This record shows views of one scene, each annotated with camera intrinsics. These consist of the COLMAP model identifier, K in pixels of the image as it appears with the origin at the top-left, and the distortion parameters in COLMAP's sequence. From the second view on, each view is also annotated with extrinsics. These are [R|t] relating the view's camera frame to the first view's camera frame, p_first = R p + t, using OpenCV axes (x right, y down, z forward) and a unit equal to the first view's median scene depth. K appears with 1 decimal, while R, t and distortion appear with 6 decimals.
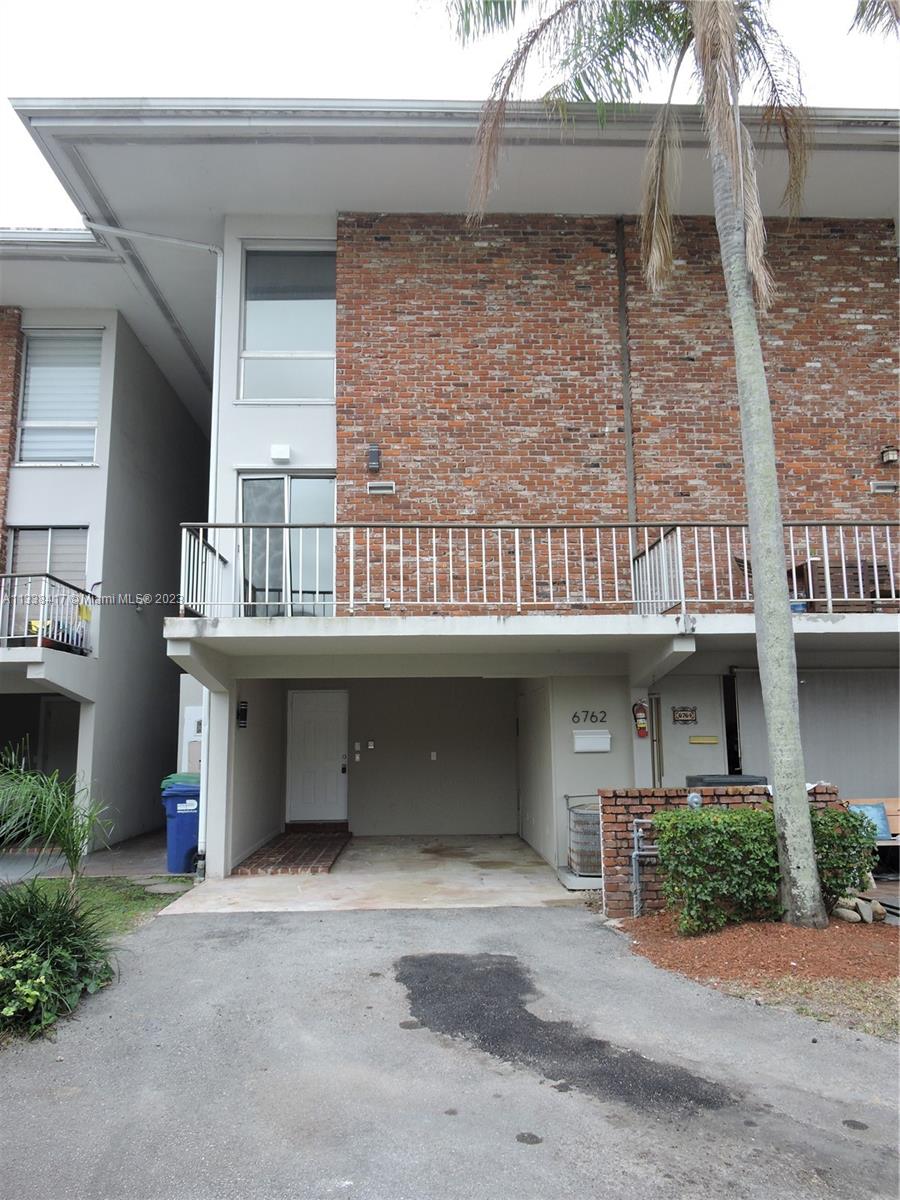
lens RADIAL K [[851.1, 0, 450.0], [0, 851.1, 600.0], [0, 0, 1]] dist [0.007031, 0.002001]
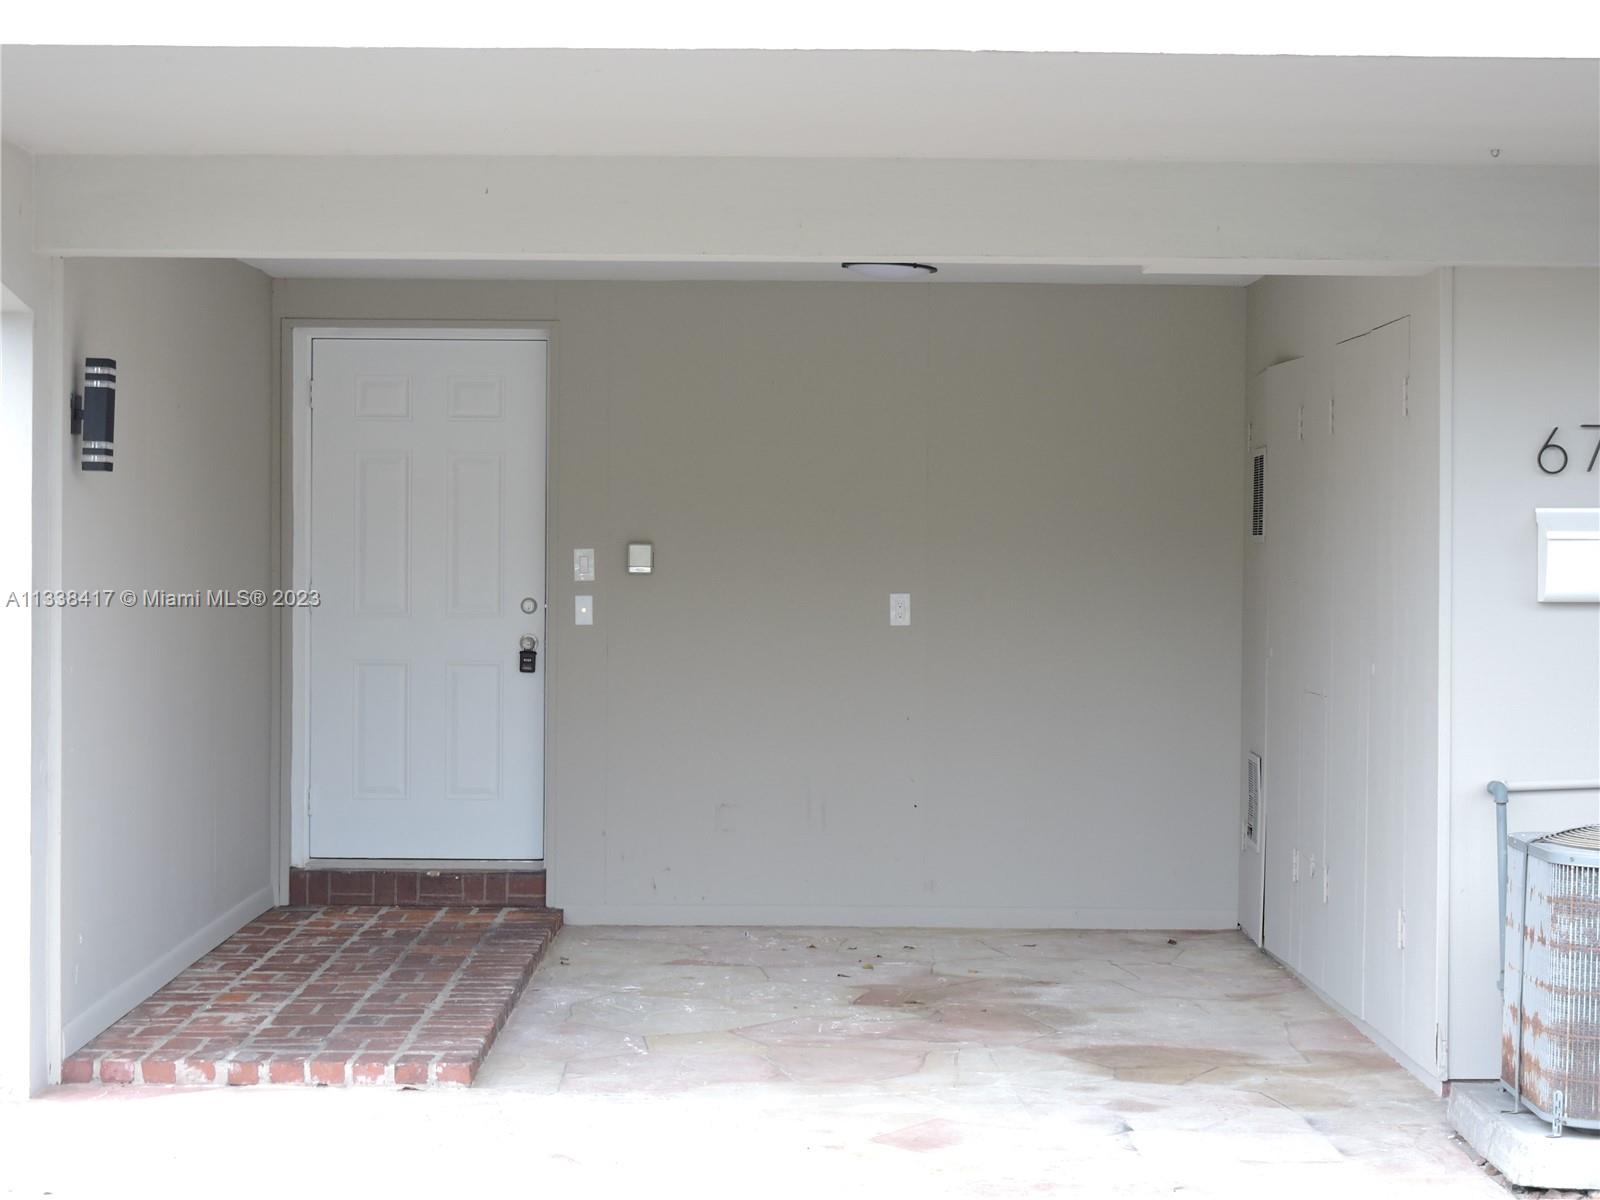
lens RADIAL K [[3225.0, 0, 800.0], [0, 3225.0, 600.0], [0, 0, 1]] dist [-0.024422, -0.181320]
pose [[0.999266, 0.018740, -0.033425, -0.021622], [-0.012607, 0.984473, 0.175084, 0.027583], [0.036187, -0.174534, 0.983986, 0.133056]]
